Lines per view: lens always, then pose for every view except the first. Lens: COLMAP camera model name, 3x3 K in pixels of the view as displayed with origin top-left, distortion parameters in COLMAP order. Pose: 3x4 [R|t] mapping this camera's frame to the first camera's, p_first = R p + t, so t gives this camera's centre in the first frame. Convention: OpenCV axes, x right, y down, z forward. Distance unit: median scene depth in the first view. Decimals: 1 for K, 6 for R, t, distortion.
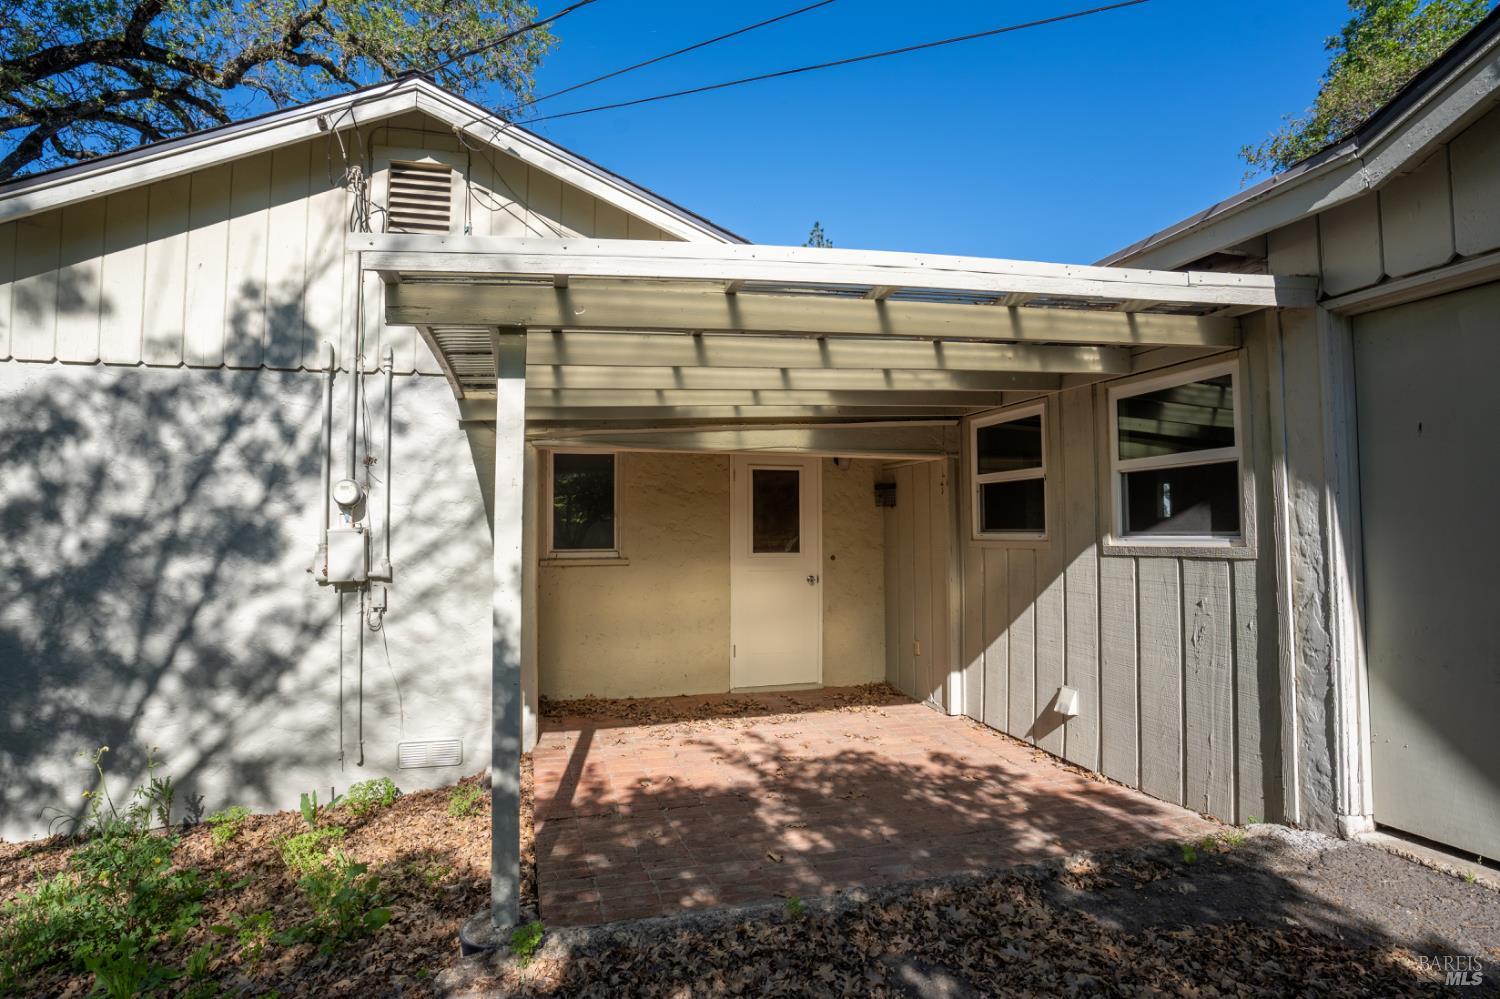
lens RADIAL K [[799.0, 0, 750.0], [0, 799.0, 499.5], [0, 0, 1]] dist [-0.100999, -0.000346]
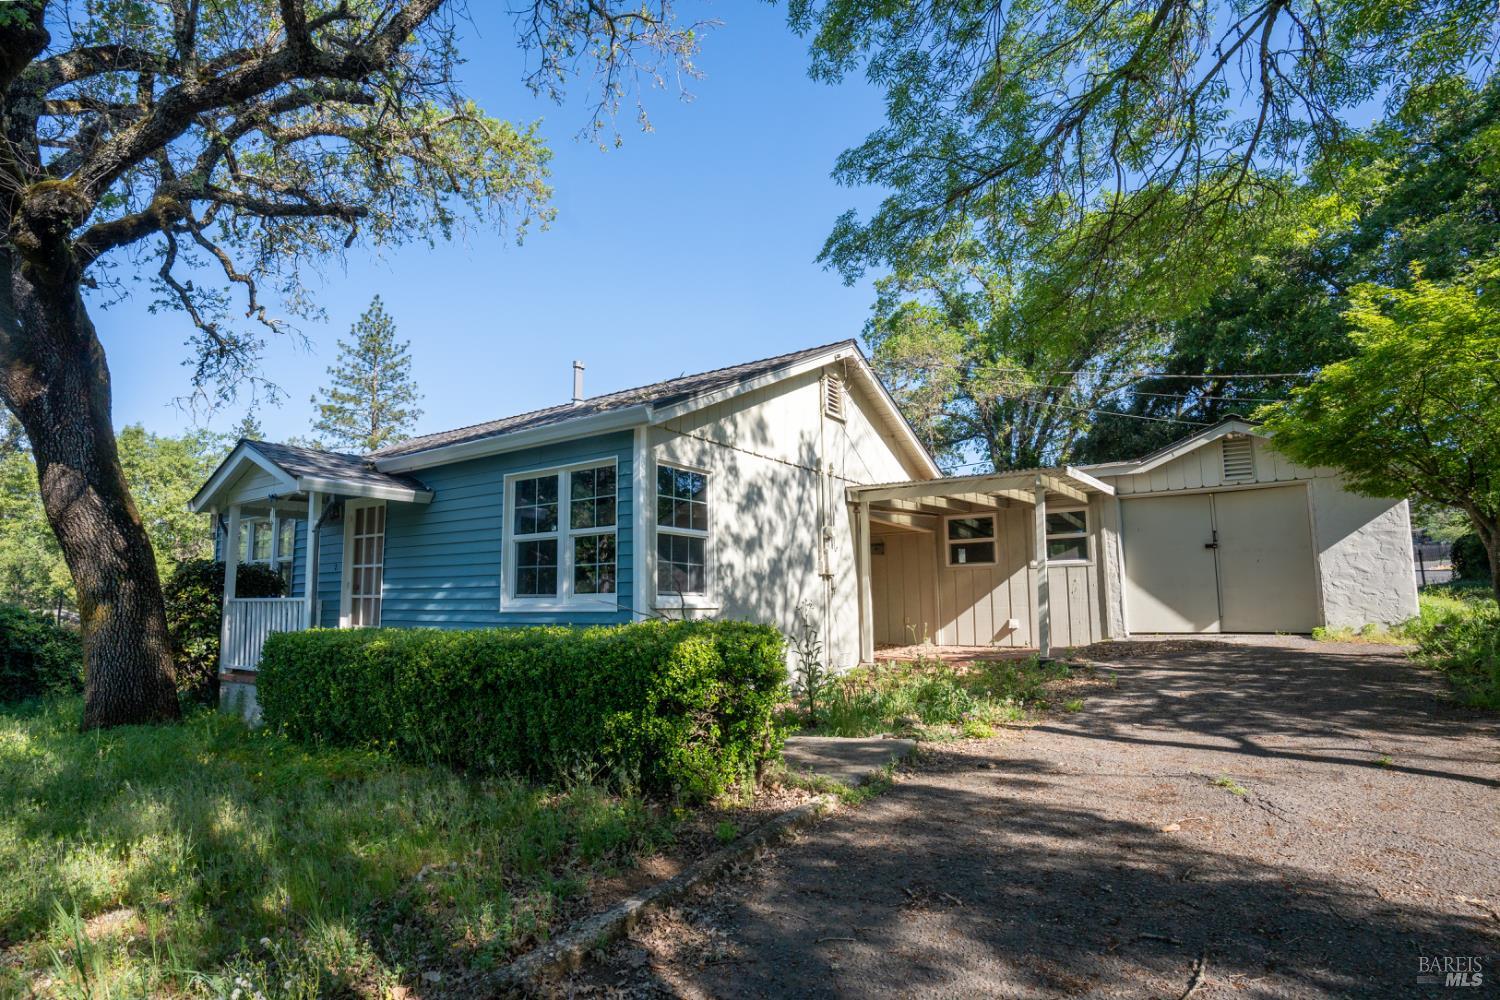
lens RADIAL K [[783.6, 0, 750.0], [0, 783.6, 500.0], [0, 0, 1]] dist [-0.077208, 0.036800]
pose [[0.735479, 0.066695, 0.674257, -2.262581], [-0.001680, 0.995320, -0.096620, 0.096979], [-0.677546, 0.069929, 0.732149, -0.418771]]
